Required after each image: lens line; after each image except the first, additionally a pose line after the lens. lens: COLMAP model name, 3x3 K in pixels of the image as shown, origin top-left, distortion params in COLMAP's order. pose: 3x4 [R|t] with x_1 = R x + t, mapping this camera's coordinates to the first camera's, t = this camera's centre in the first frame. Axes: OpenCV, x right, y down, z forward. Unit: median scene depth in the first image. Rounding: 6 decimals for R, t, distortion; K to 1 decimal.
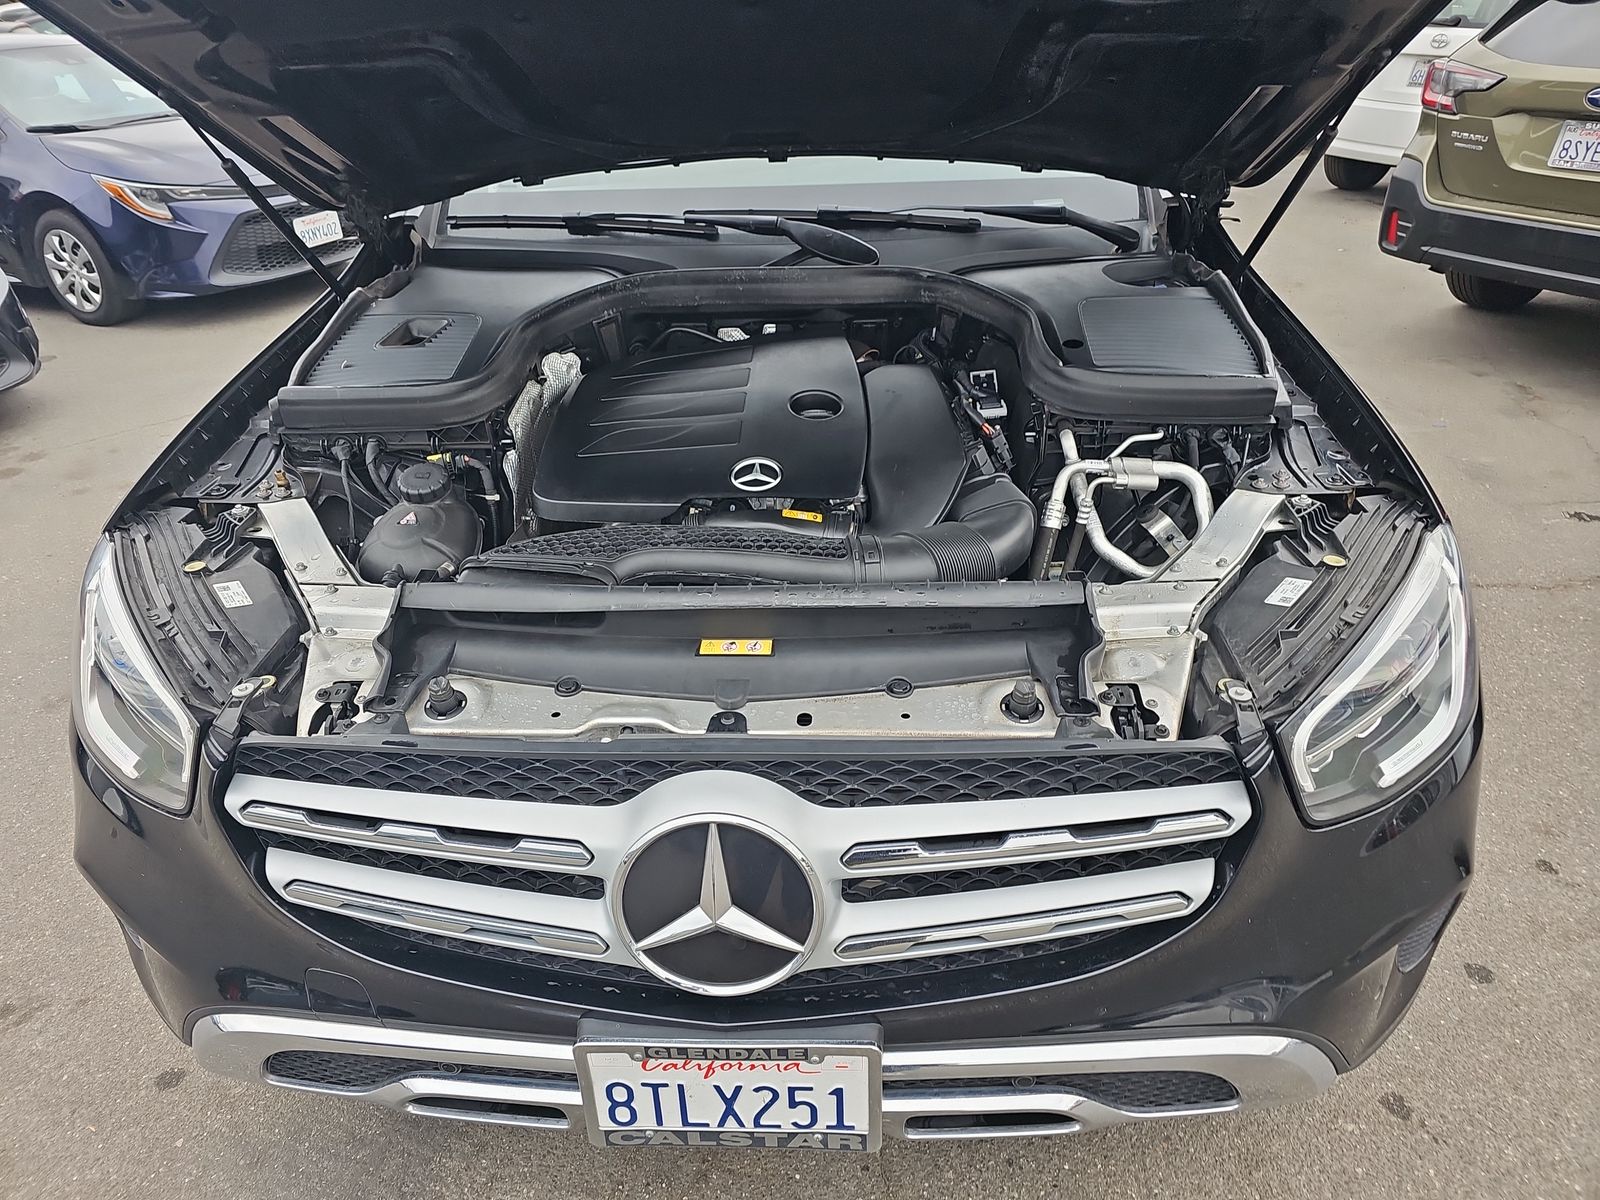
lens RADIAL K [[1051.0, 0, 739.0], [0, 1051.0, 601.5], [0, 0, 1]] dist [0.007928, -0.023081]
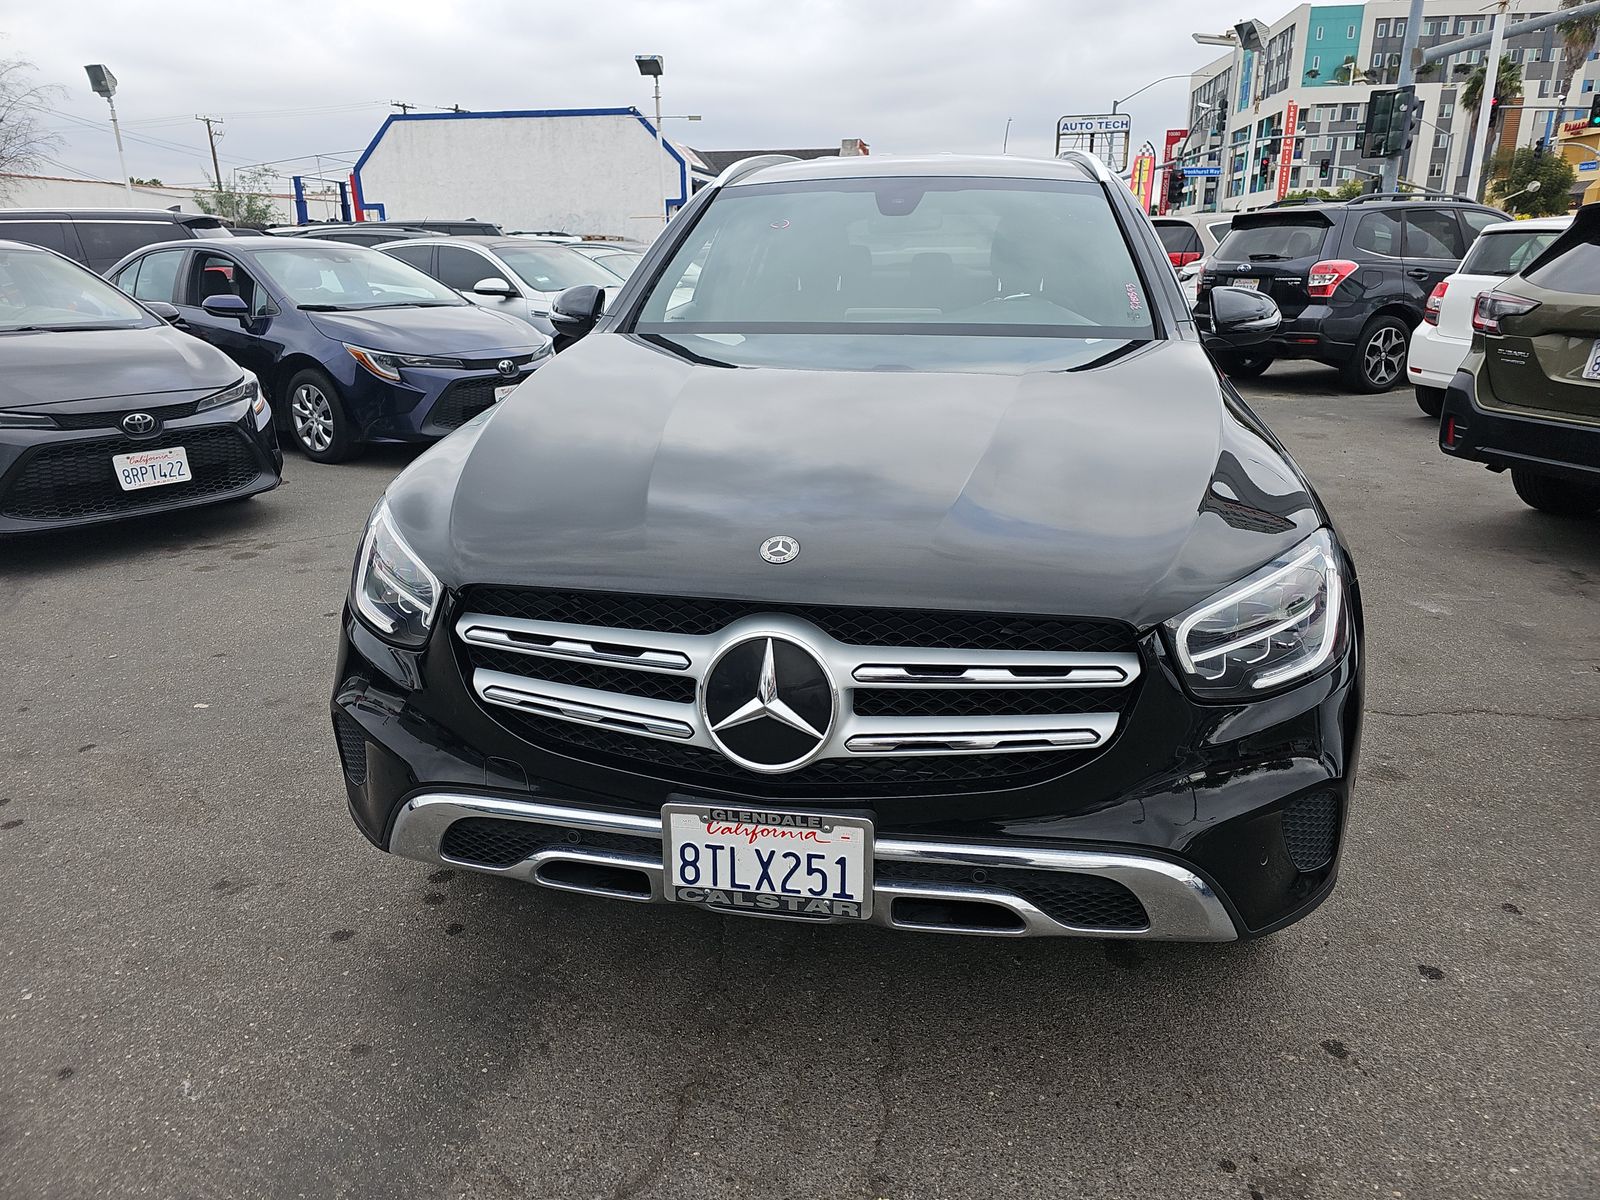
lens RADIAL K [[1051.0, 0, 739.0], [0, 1051.0, 601.5], [0, 0, 1]] dist [0.007928, -0.023081]
pose [[0.989125, 0.078698, -0.124252, 0.101684], [-0.102120, 0.975449, -0.195116, 0.402764], [0.105846, 0.205683, 0.972878, -0.442278]]
